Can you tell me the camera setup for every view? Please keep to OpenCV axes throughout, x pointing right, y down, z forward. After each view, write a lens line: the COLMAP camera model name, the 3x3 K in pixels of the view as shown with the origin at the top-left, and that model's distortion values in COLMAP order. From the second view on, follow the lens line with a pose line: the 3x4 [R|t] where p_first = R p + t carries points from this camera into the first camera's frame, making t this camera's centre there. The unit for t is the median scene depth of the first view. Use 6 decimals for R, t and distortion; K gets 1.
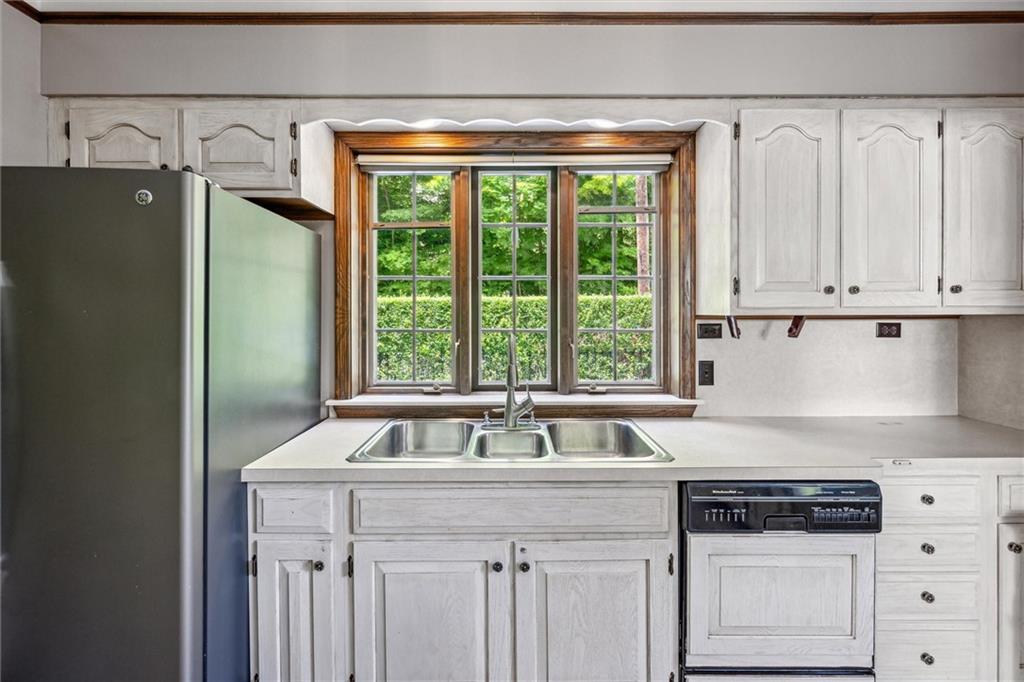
lens RADIAL K [[413.9, 0, 505.6], [0, 413.9, 315.4], [0, 0, 1]] dist [-0.002452, -0.000435]
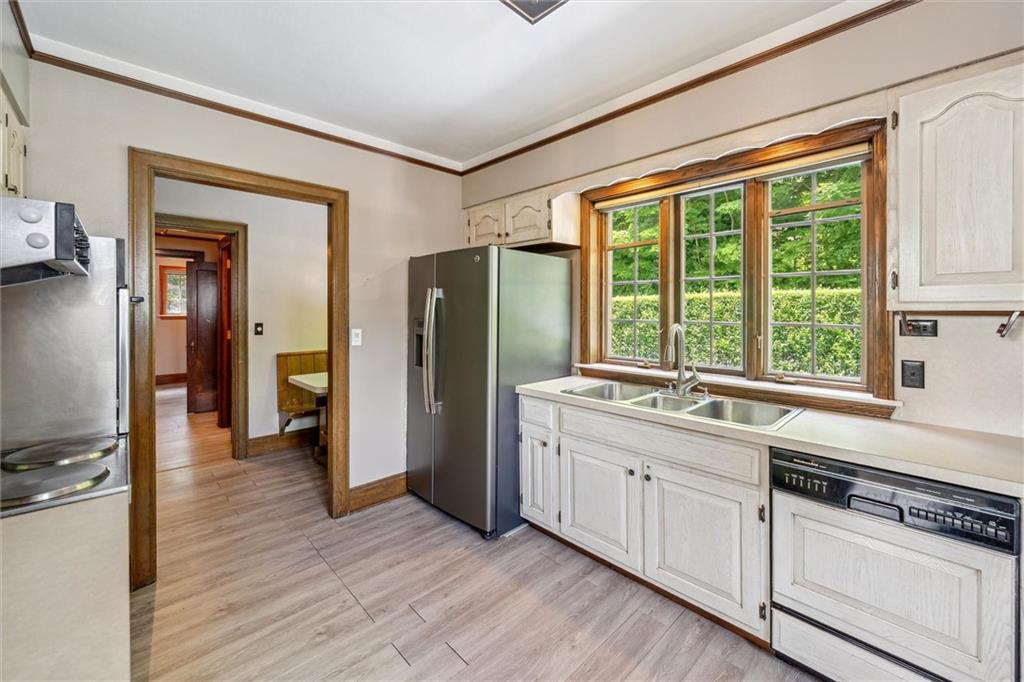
lens RADIAL K [[413.9, 0, 514.4], [0, 413.9, 311.6], [0, 0, 1]] dist [-0.002452, -0.000435]
pose [[0.693808, 0.005439, -0.720140, 0.635441], [-0.003319, 0.999985, 0.004355, 0.000806], [0.720153, -0.000631, 0.693815, -0.313653]]
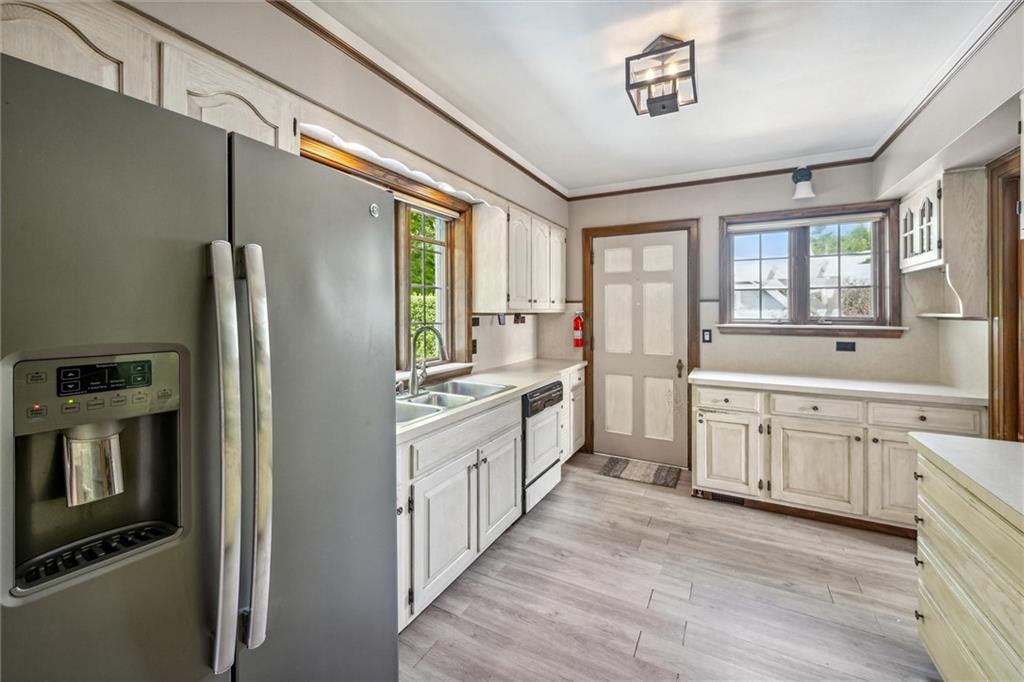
lens RADIAL K [[413.9, 0, 512.6], [0, 413.9, 309.4], [0, 0, 1]] dist [-0.002452, -0.000435]
pose [[0.468070, 0.005967, 0.883671, -1.131155], [0.003894, 0.999954, -0.008815, 0.001459], [-0.883683, 0.007568, 0.468025, 0.077666]]
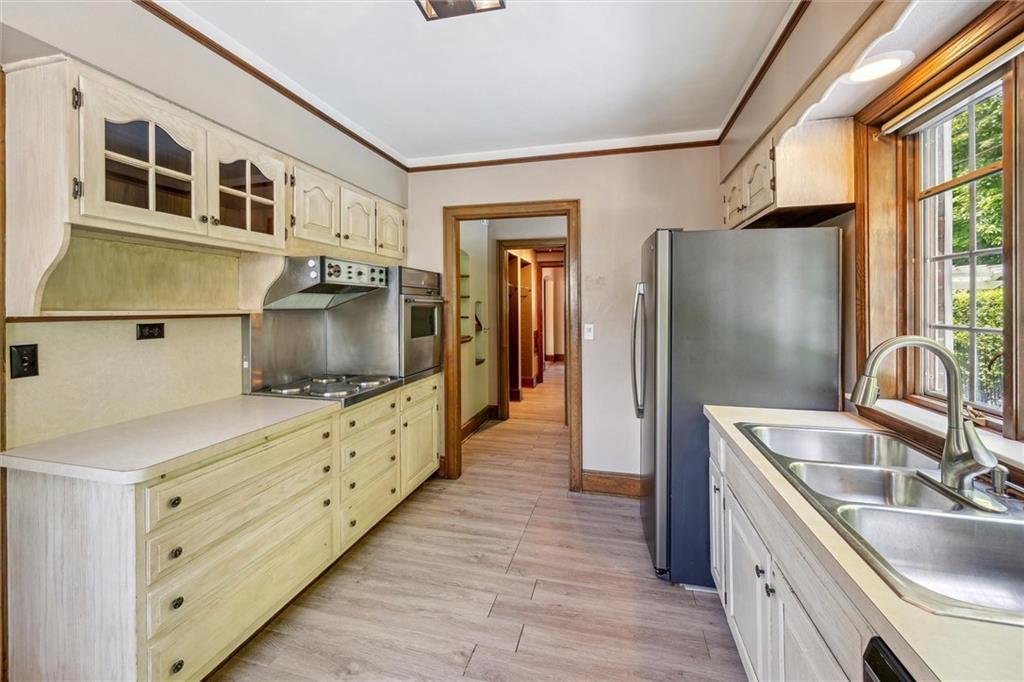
lens RADIAL K [[413.9, 0, 508.5], [0, 413.9, 307.9], [0, 0, 1]] dist [-0.002452, -0.000435]
pose [[-0.246184, 0.006328, -0.969202, 0.838508], [-0.003030, 0.999969, 0.007299, -0.002401], [0.969218, 0.004733, -0.246158, 0.538082]]
